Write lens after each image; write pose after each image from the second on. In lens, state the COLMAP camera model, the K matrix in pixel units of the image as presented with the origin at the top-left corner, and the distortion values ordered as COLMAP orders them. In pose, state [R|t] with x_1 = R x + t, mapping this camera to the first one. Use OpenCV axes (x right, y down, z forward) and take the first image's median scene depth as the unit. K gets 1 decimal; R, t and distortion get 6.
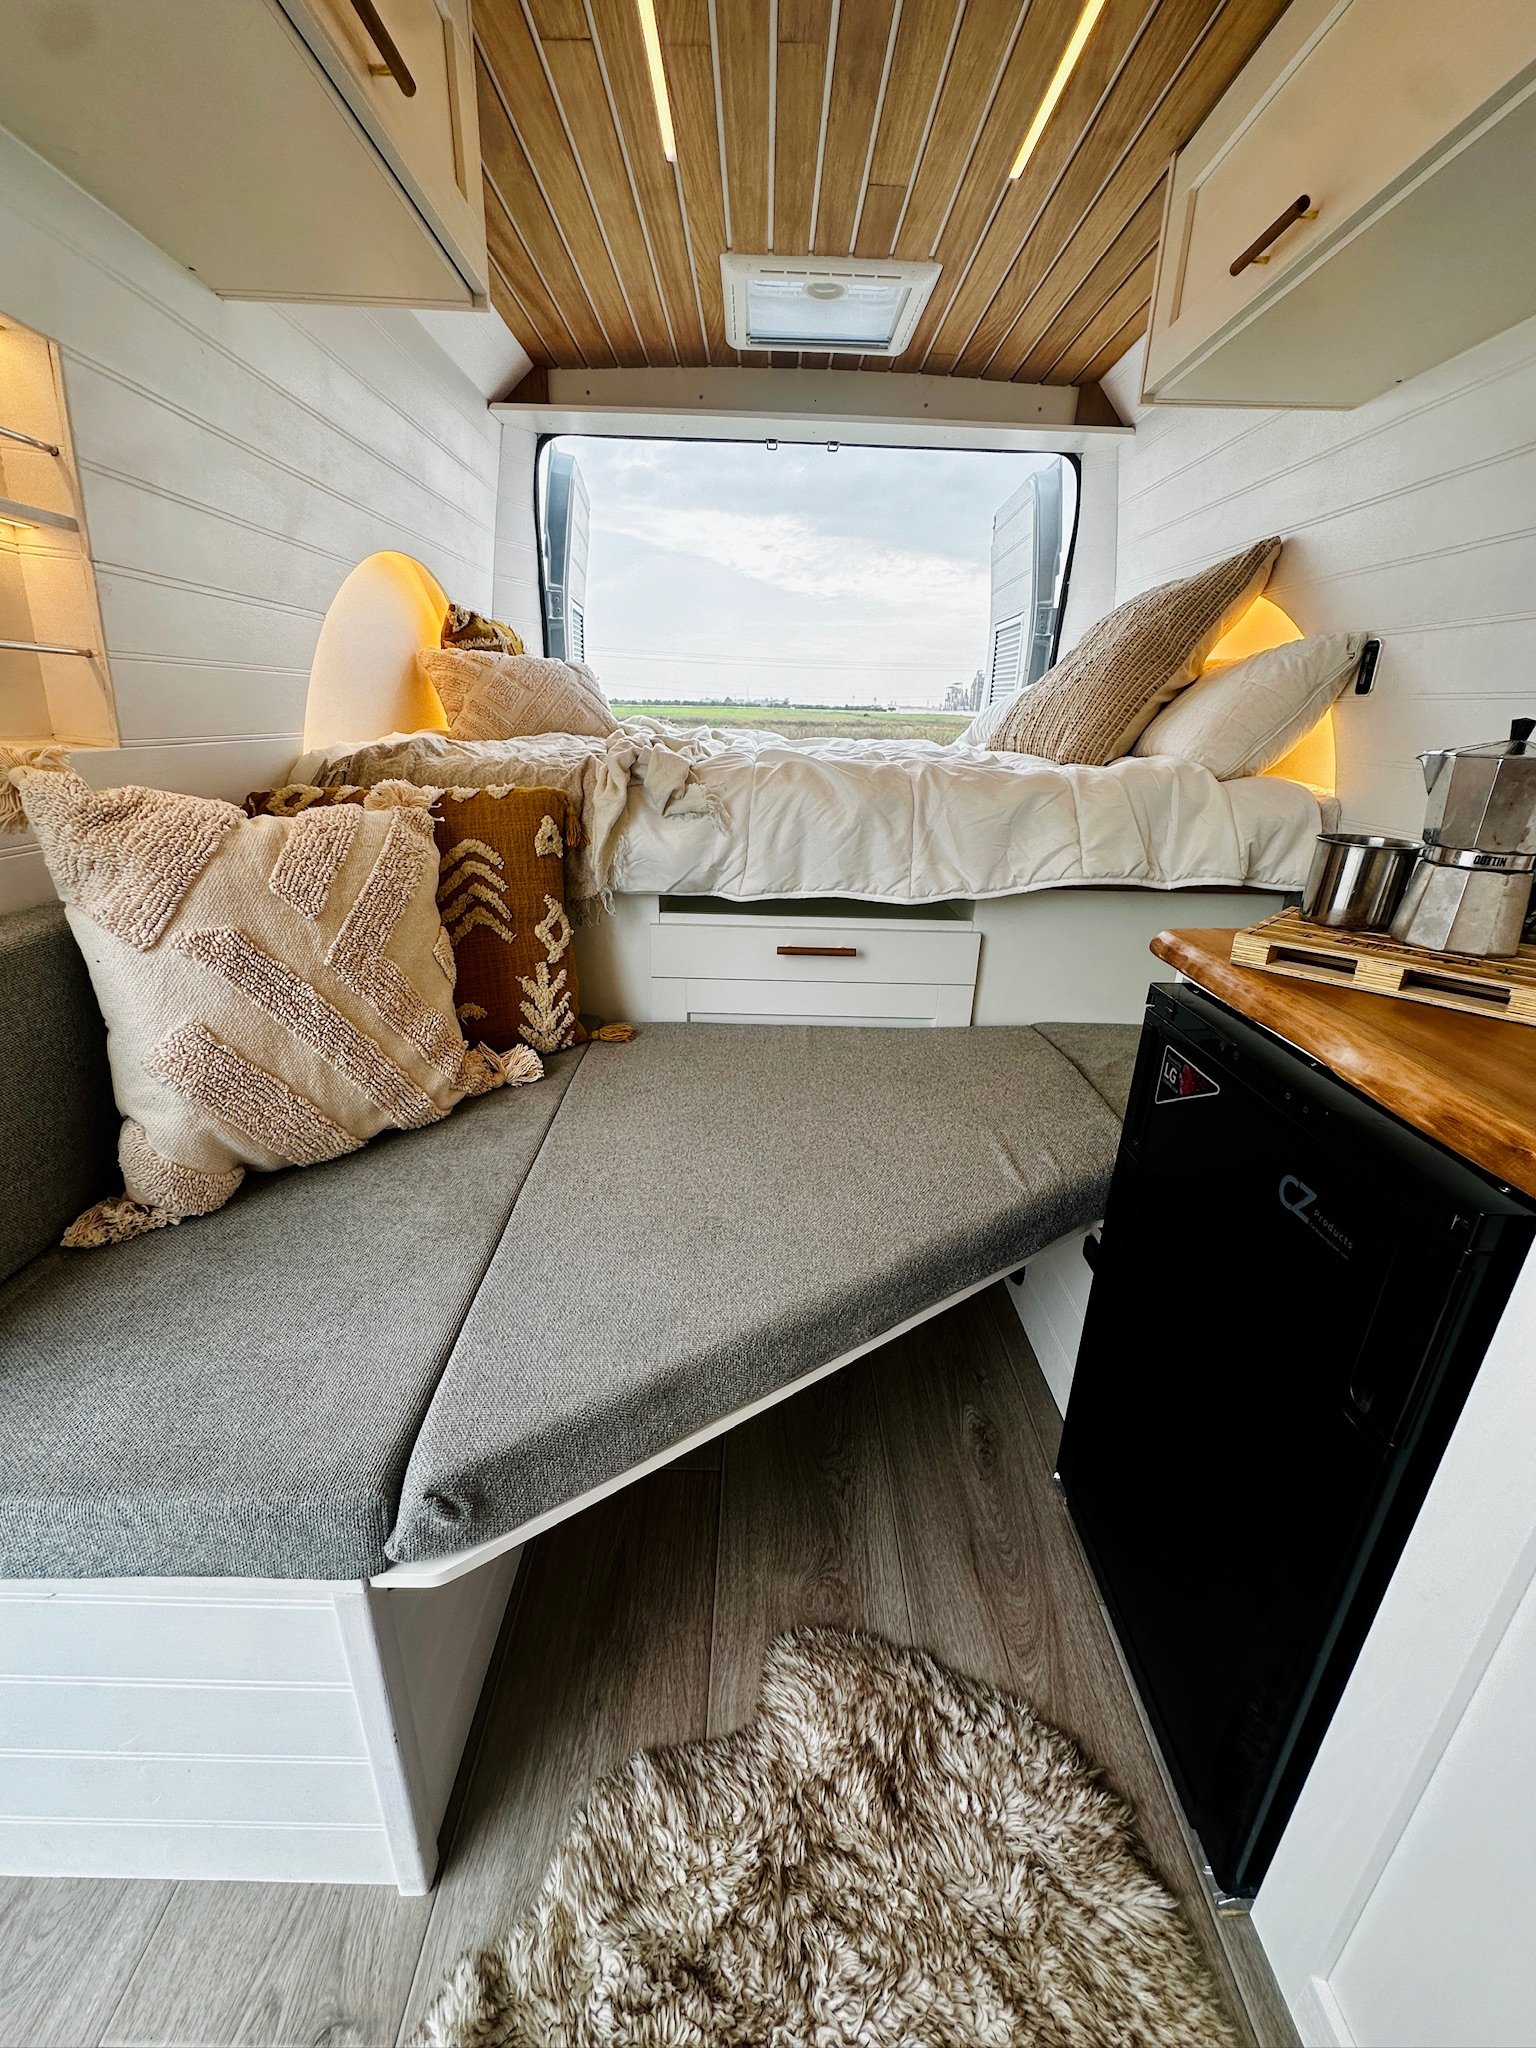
lens RADIAL K [[817.8, 0, 774.4], [0, 817.8, 1027.6], [0, 0, 1]] dist [-0.005284, 0.001205]
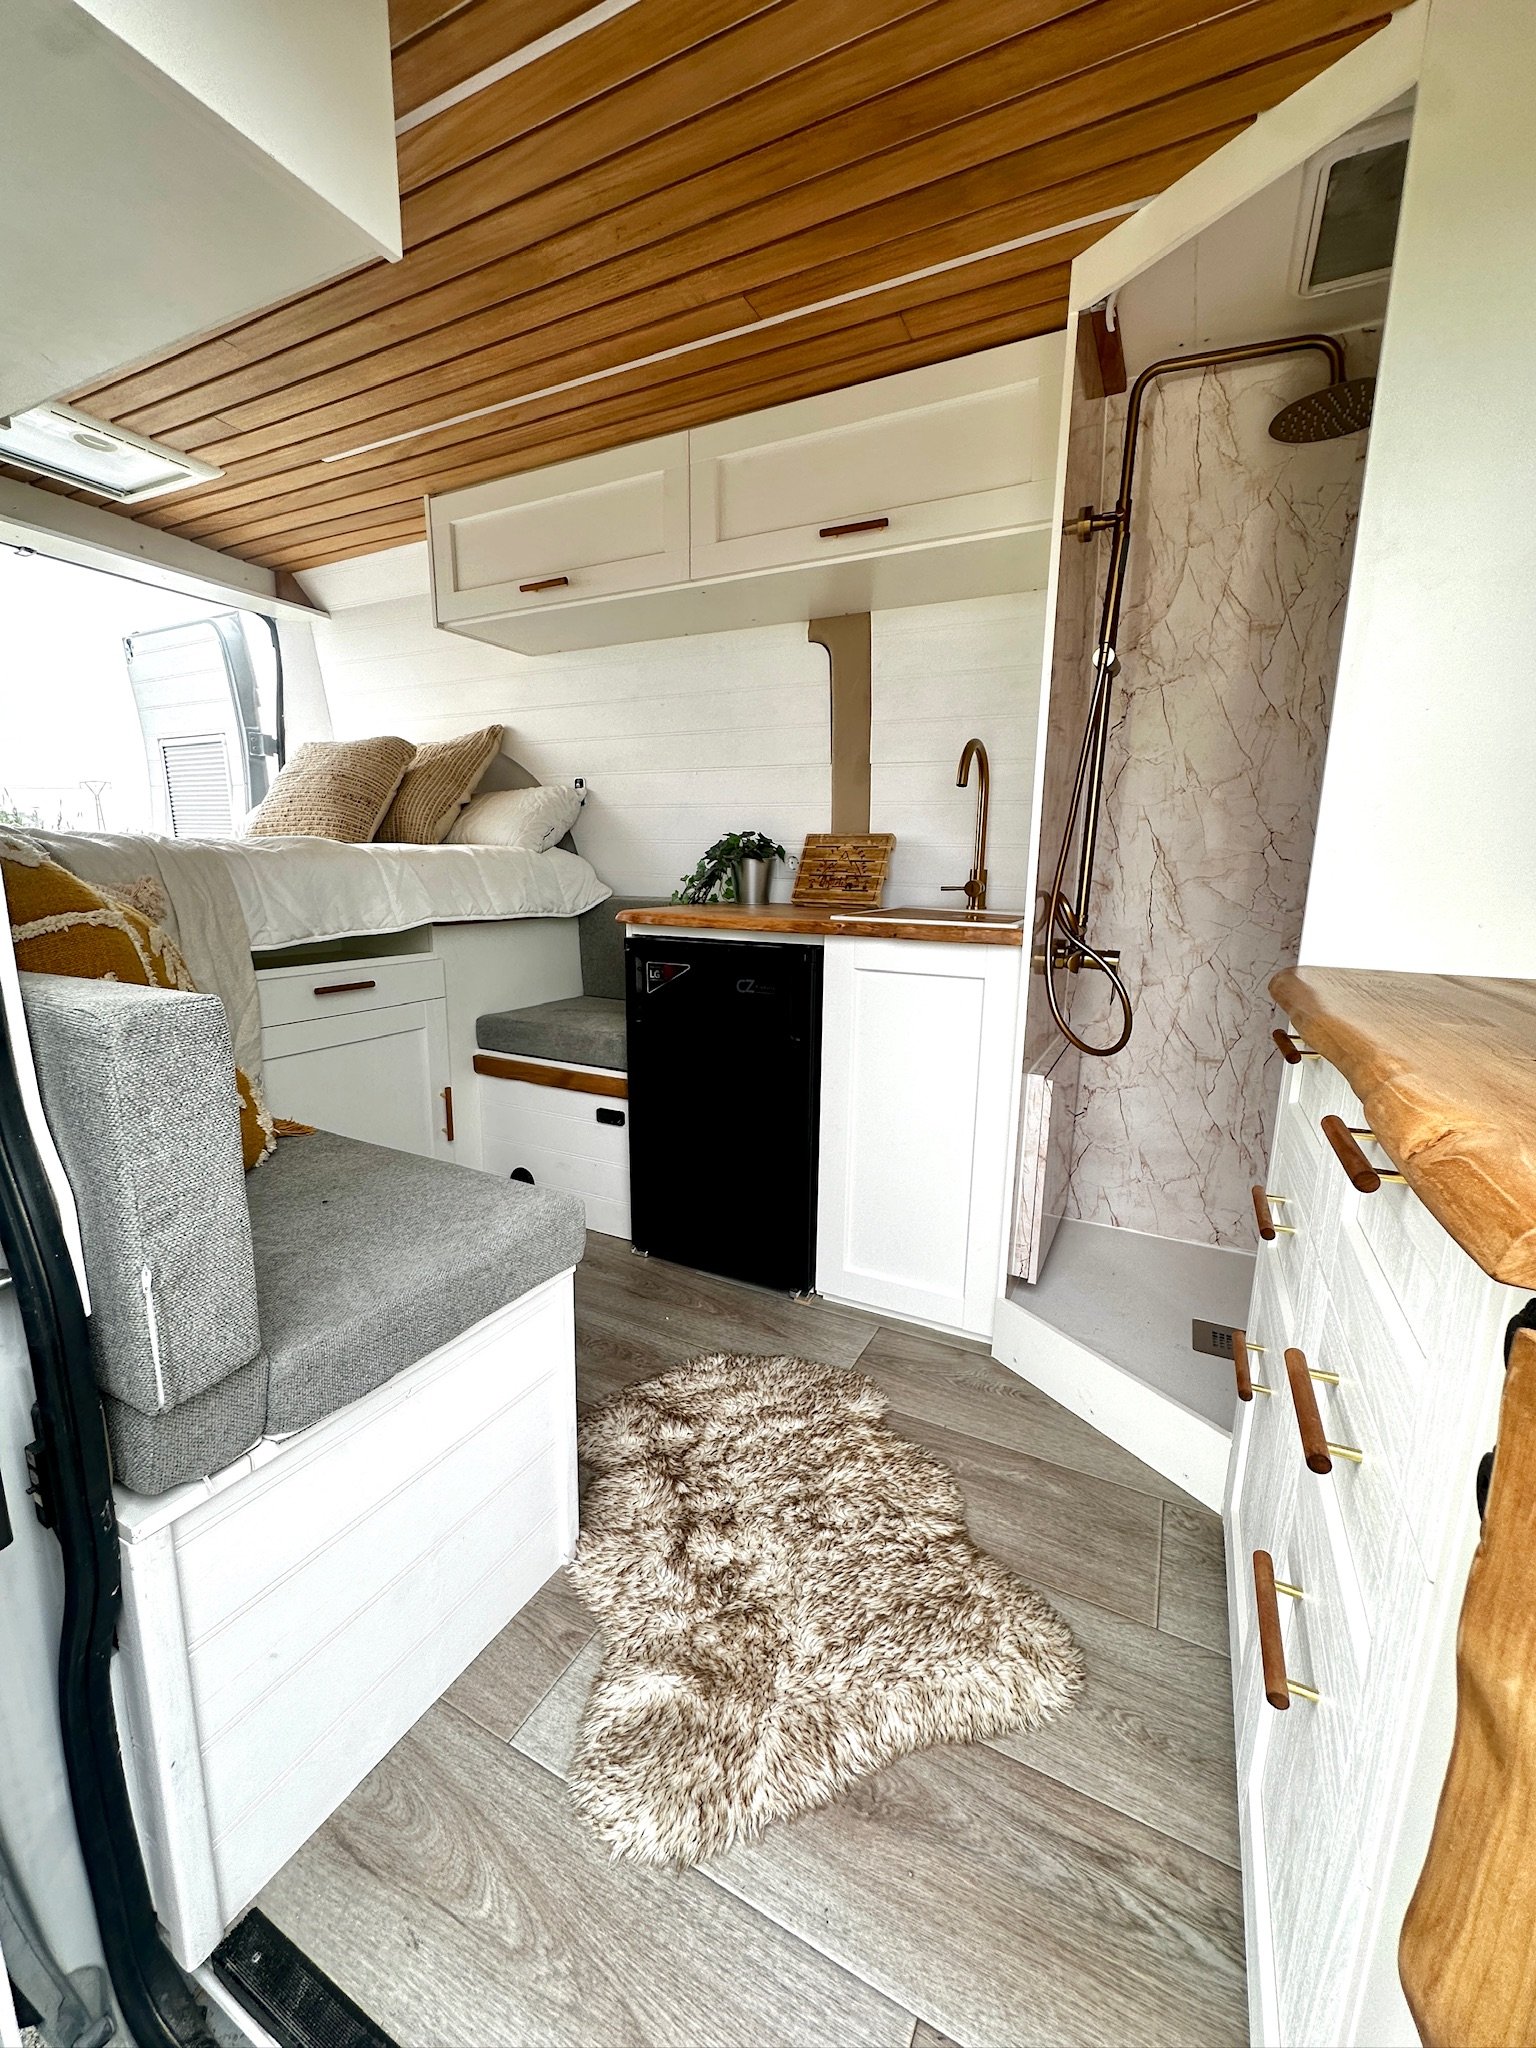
lens RADIAL K [[817.8, 0, 769.9], [0, 817.8, 1027.7], [0, 0, 1]] dist [-0.005284, 0.001205]
pose [[0.462477, -0.194540, 0.865025, -0.781629], [0.316274, 0.947646, 0.044028, 0.121998], [-0.828303, 0.253223, 0.499793, -0.150503]]
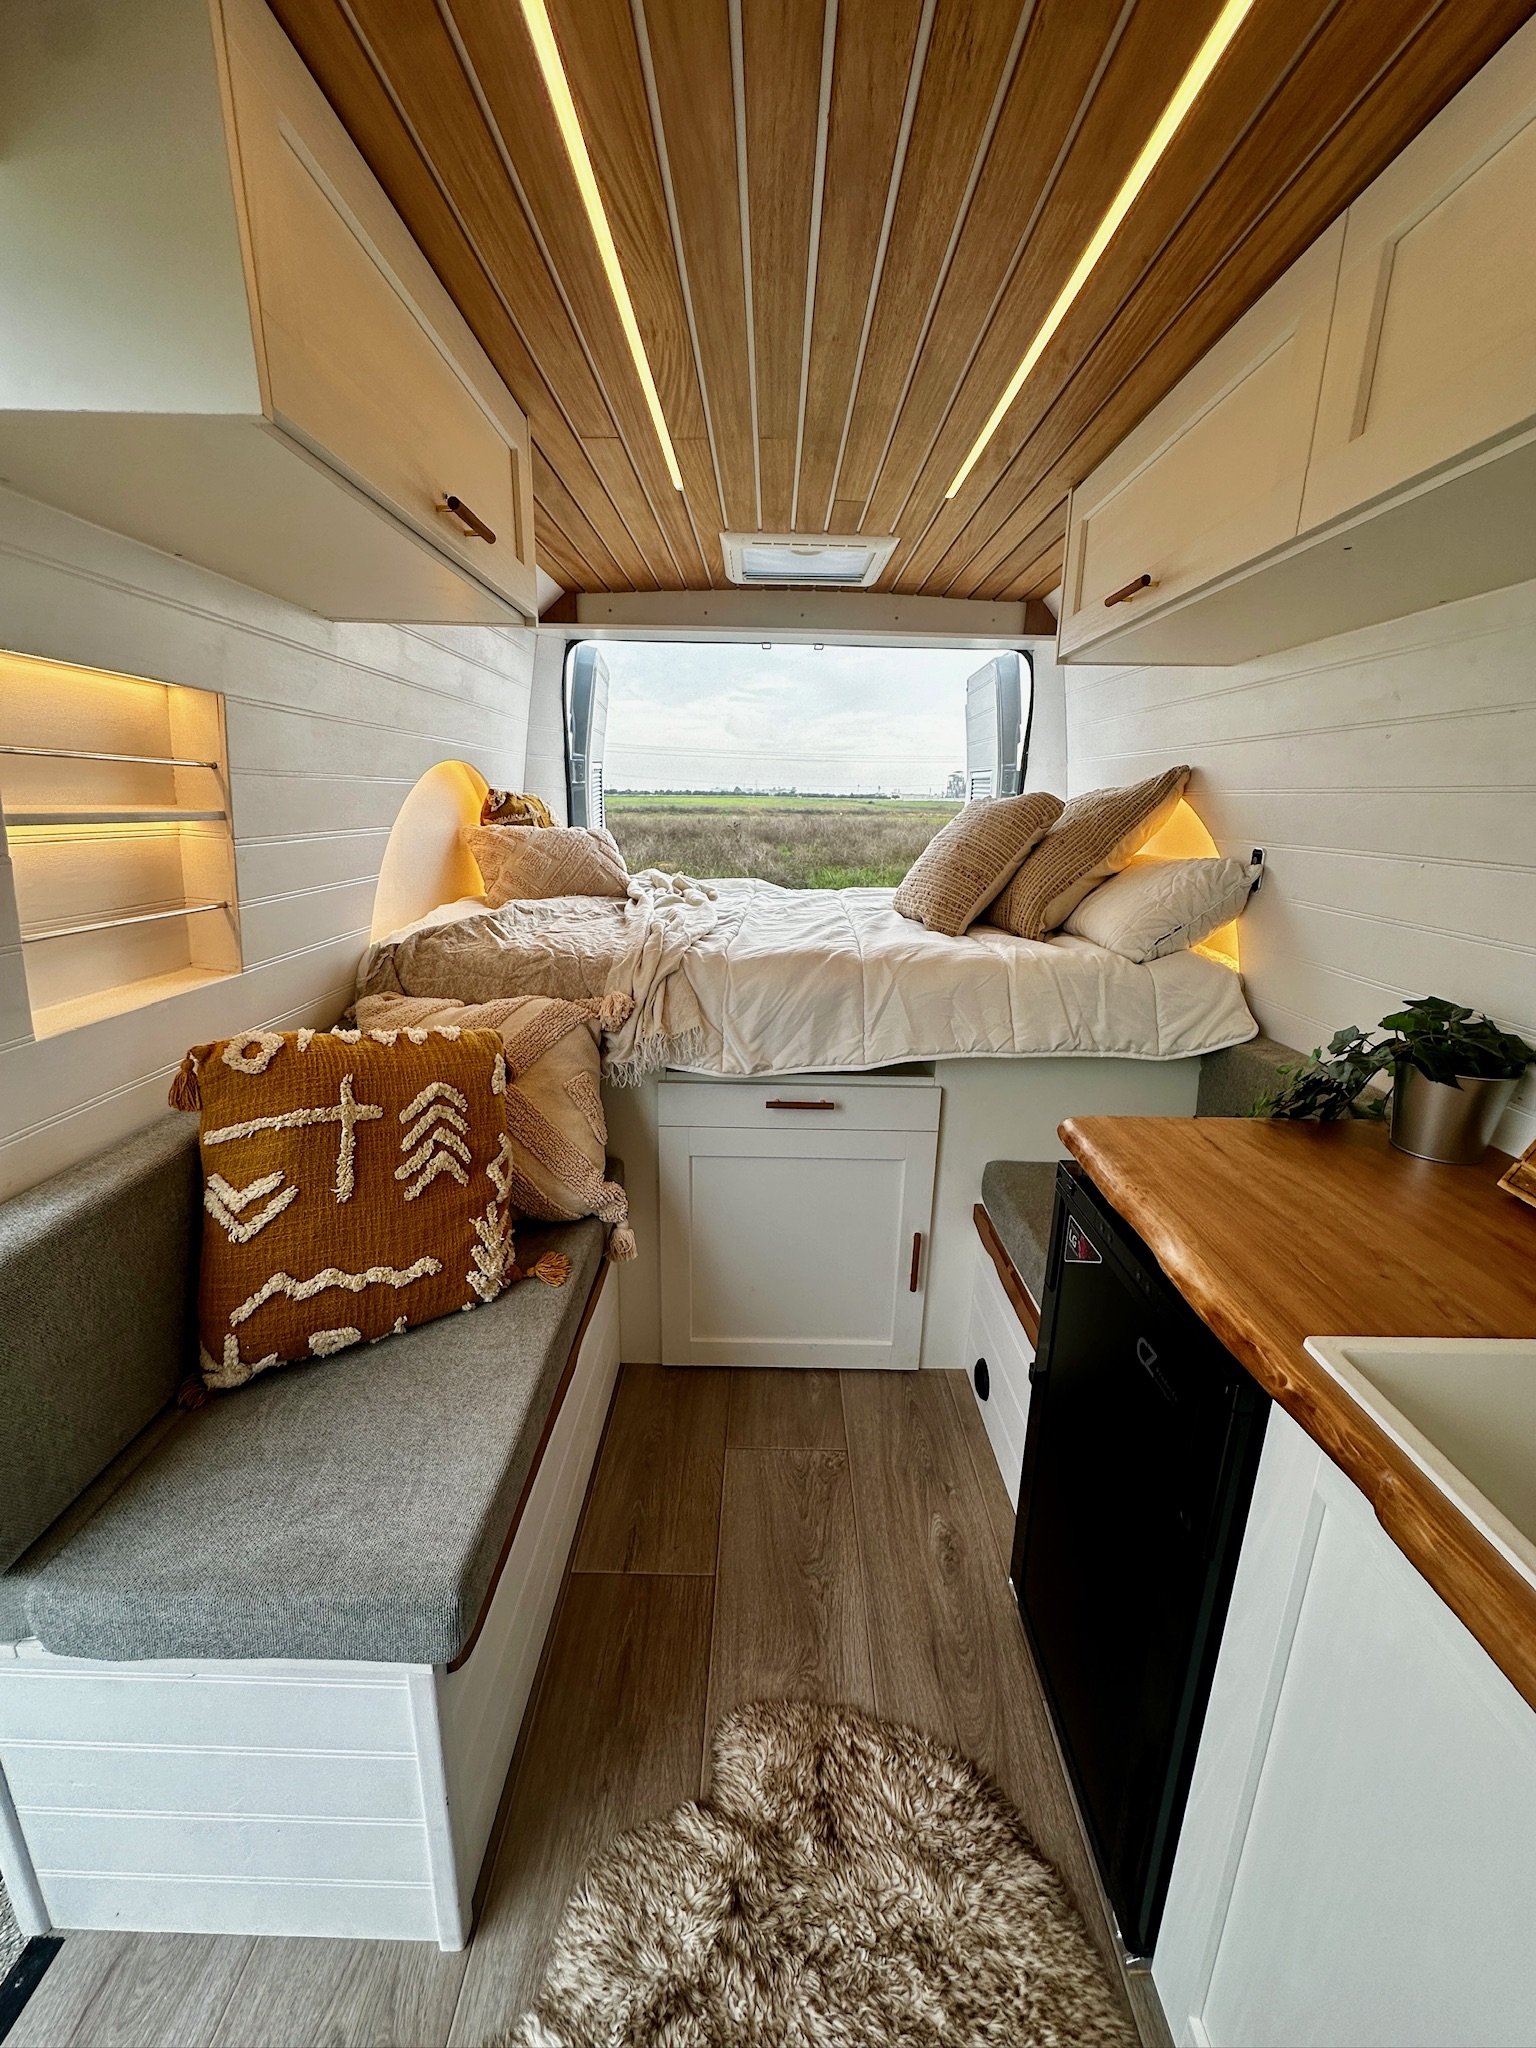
lens RADIAL K [[817.8, 0, 773.7], [0, 817.8, 1027.2], [0, 0, 1]] dist [-0.005284, 0.001205]
pose [[0.999912, -0.005585, -0.012073, 0.030276], [0.004410, 0.995444, -0.095248, -0.098214], [0.012550, 0.095186, 0.995380, -0.181315]]
